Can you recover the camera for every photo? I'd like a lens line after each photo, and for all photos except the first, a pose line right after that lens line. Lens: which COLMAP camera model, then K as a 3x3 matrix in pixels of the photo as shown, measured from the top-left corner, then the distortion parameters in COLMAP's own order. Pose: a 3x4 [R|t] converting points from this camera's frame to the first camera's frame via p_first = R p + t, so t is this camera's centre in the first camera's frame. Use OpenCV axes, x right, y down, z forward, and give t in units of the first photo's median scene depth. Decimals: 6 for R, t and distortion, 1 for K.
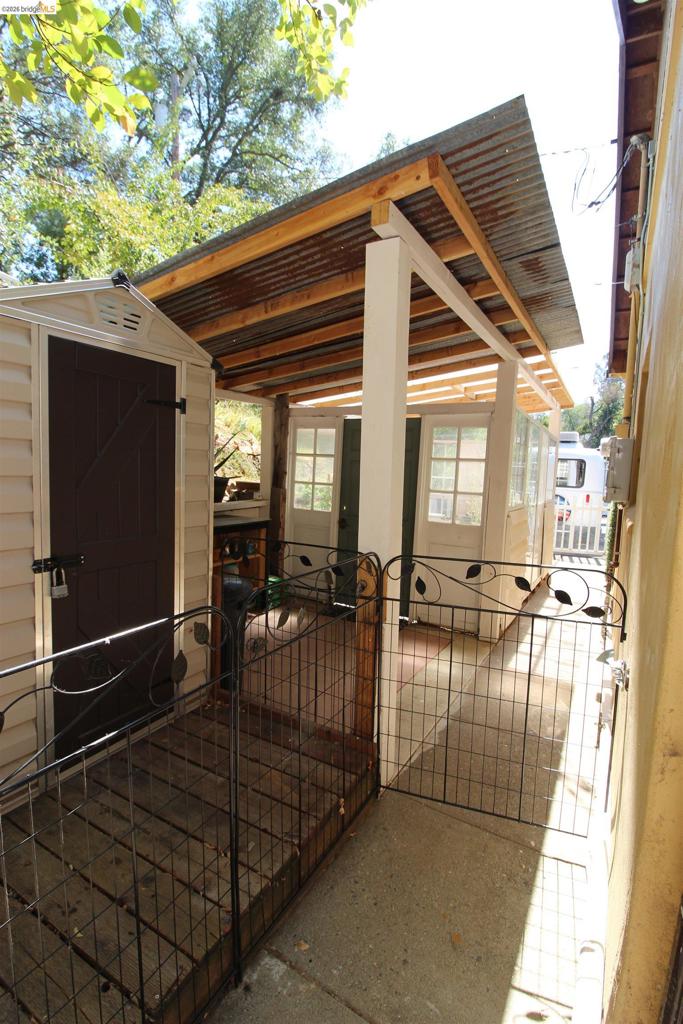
lens RADIAL K [[473.3, 0, 322.1], [0, 473.3, 508.7], [0, 0, 1]] dist [-0.002204, -0.011962]
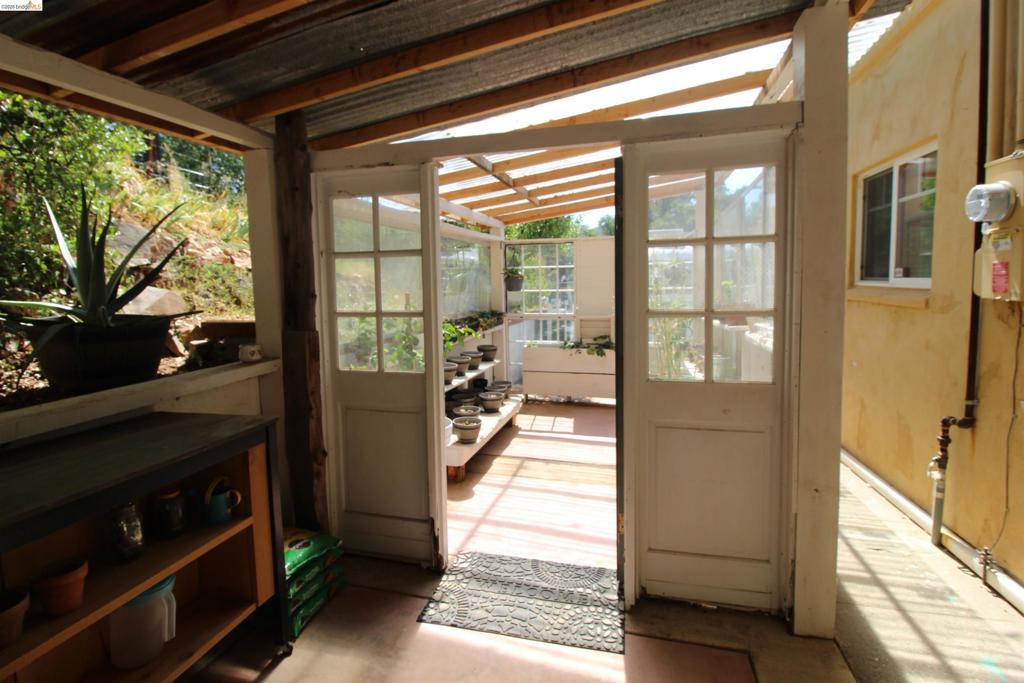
lens RADIAL K [[473.3, 0, 512.4], [0, 473.3, 326.1], [0, 0, 1]] dist [-0.002204, -0.011962]
pose [[0.955551, -0.082034, 0.283184, -0.030777], [0.084001, 0.996452, 0.005209, -0.040615], [-0.282607, 0.018810, 0.959051, 0.622844]]
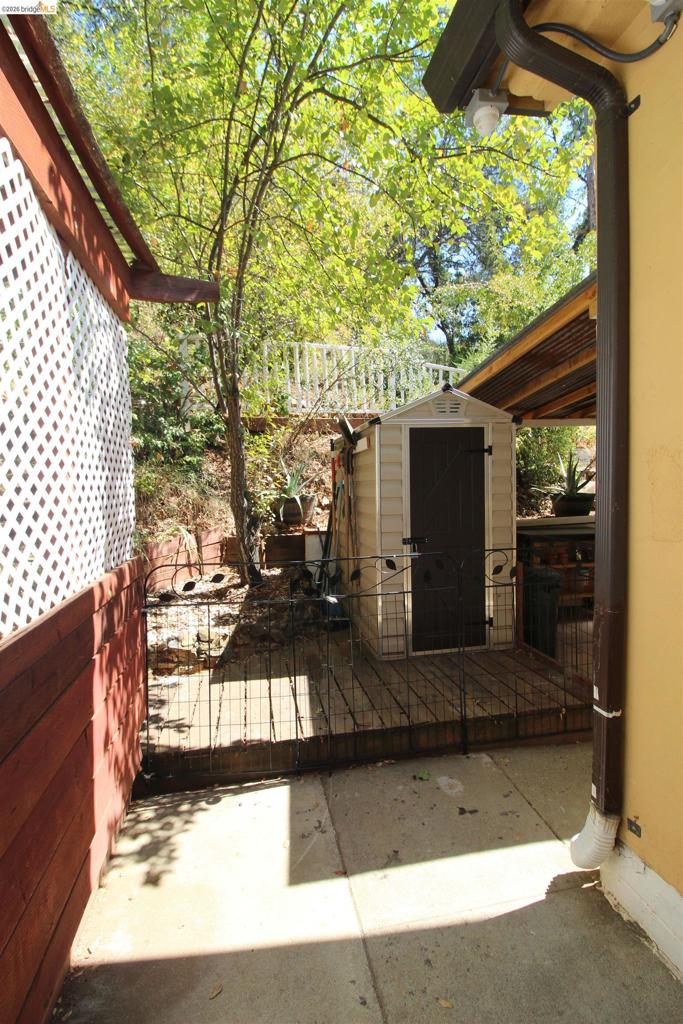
lens RADIAL K [[473.3, 0, 322.1], [0, 473.3, 508.7], [0, 0, 1]] dist [-0.002204, -0.011962]
pose [[0.636712, -0.010970, -0.771023, 0.302721], [-0.021360, 0.999264, -0.031857, 0.021995], [0.770806, 0.036753, 0.636010, -0.233727]]
